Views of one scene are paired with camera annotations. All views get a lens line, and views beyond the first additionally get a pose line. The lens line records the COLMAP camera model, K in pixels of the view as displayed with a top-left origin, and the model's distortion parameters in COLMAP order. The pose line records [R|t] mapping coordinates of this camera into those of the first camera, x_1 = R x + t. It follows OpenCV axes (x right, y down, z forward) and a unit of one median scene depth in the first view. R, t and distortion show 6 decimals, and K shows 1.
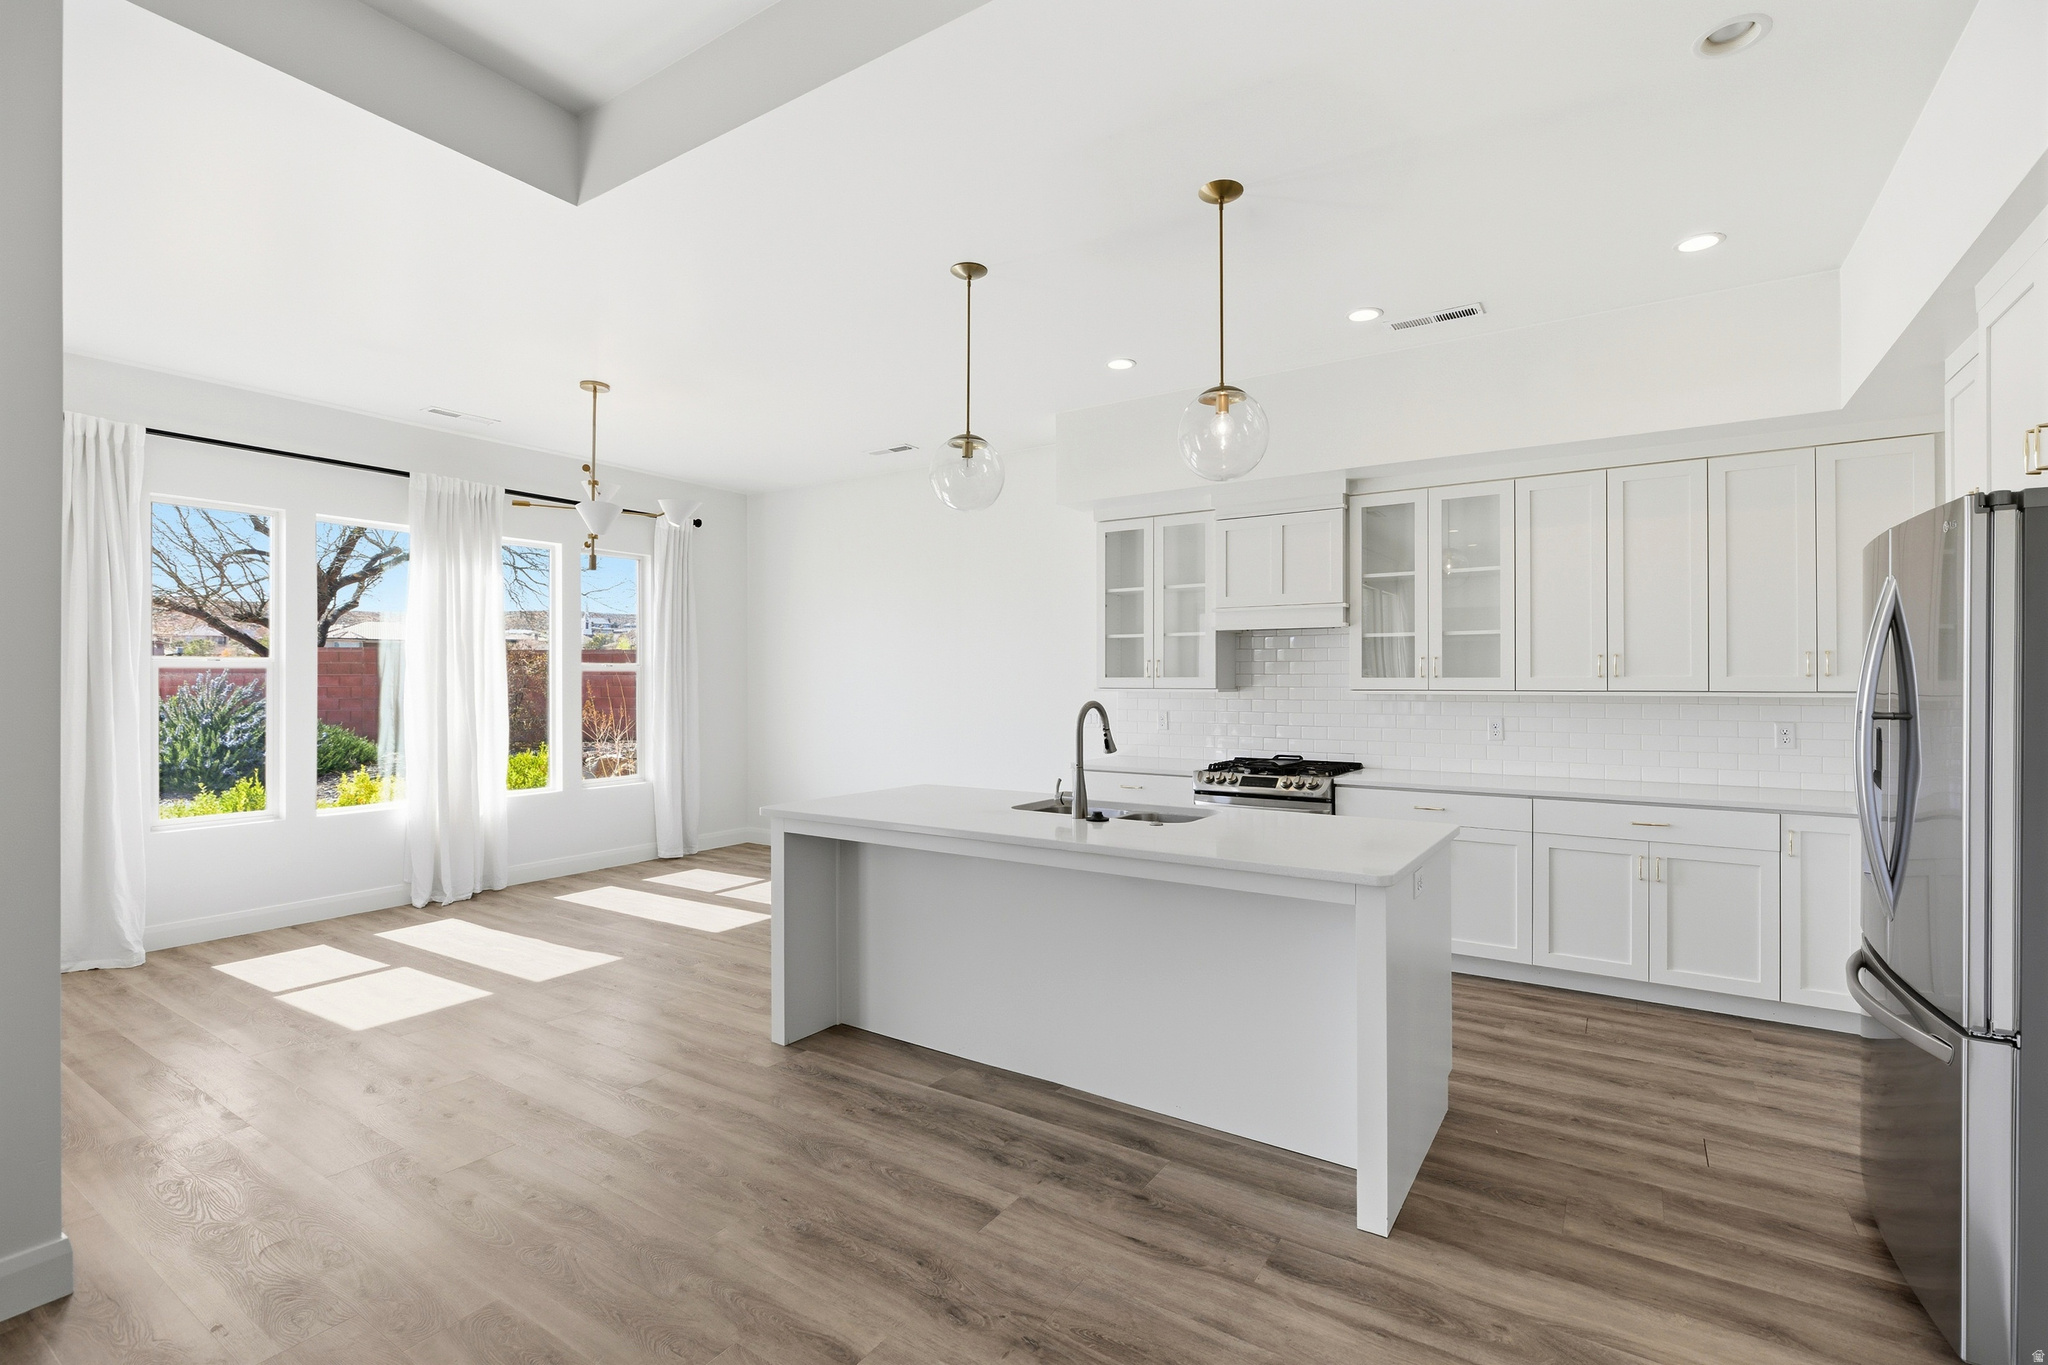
lens RADIAL K [[922.8, 0, 1035.4], [0, 922.8, 676.3], [0, 0, 1]] dist [-0.000852, -0.001126]
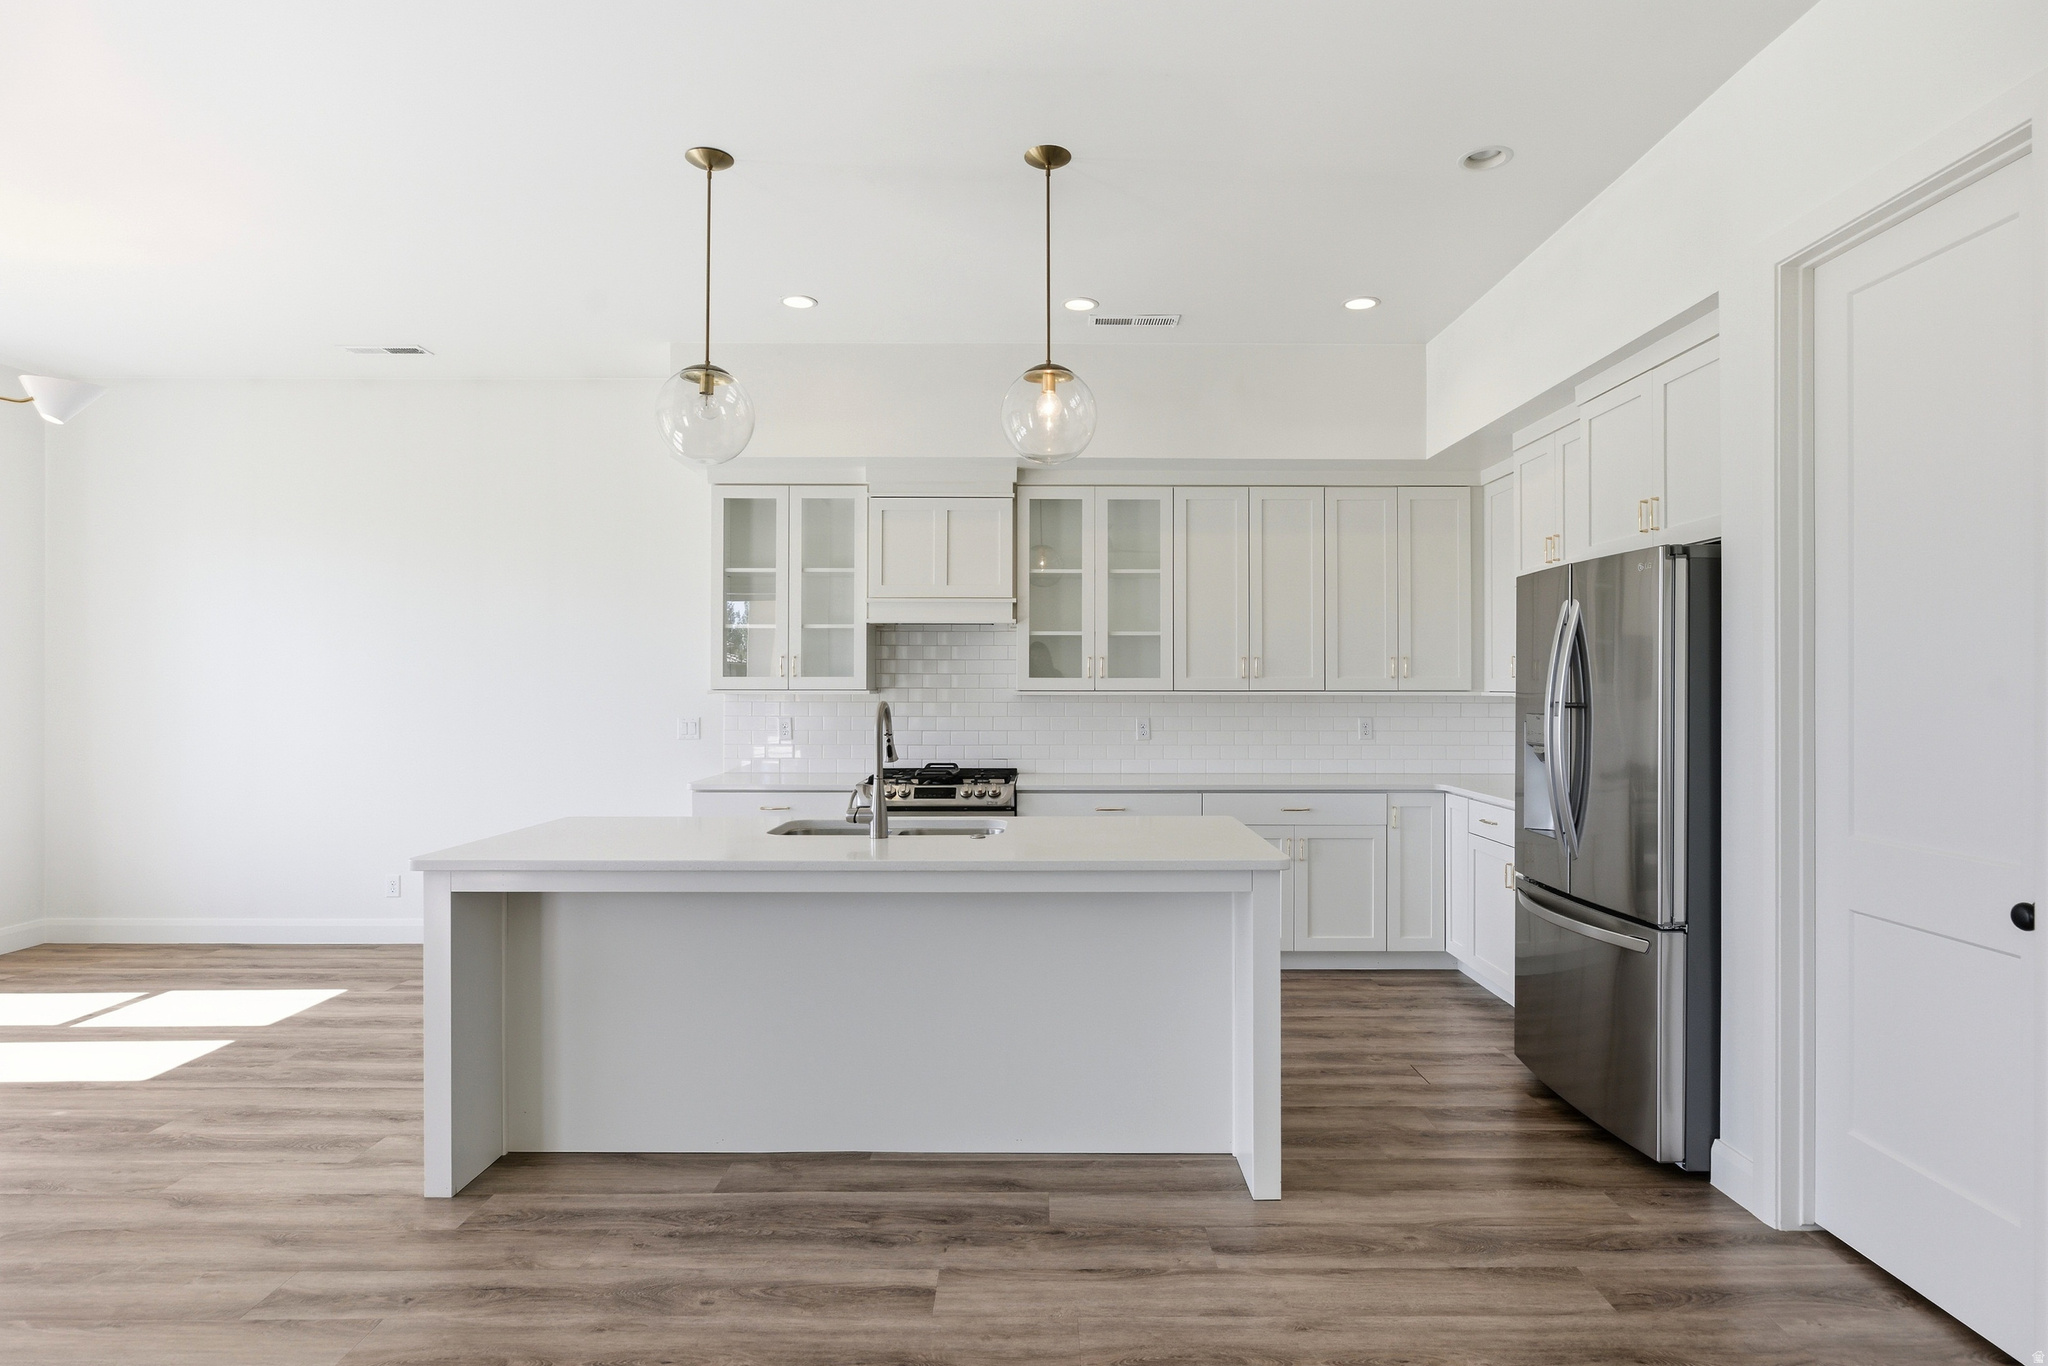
lens RADIAL K [[1105.4, 0, 1031.4], [0, 1105.4, 676.6], [0, 0, 1]] dist [-0.005793, 0.003090]
pose [[0.837447, 0.006017, 0.546486, -0.358680], [-0.003903, 0.999980, -0.005030, 0.008006], [-0.546505, 0.002080, 0.837453, 0.057222]]
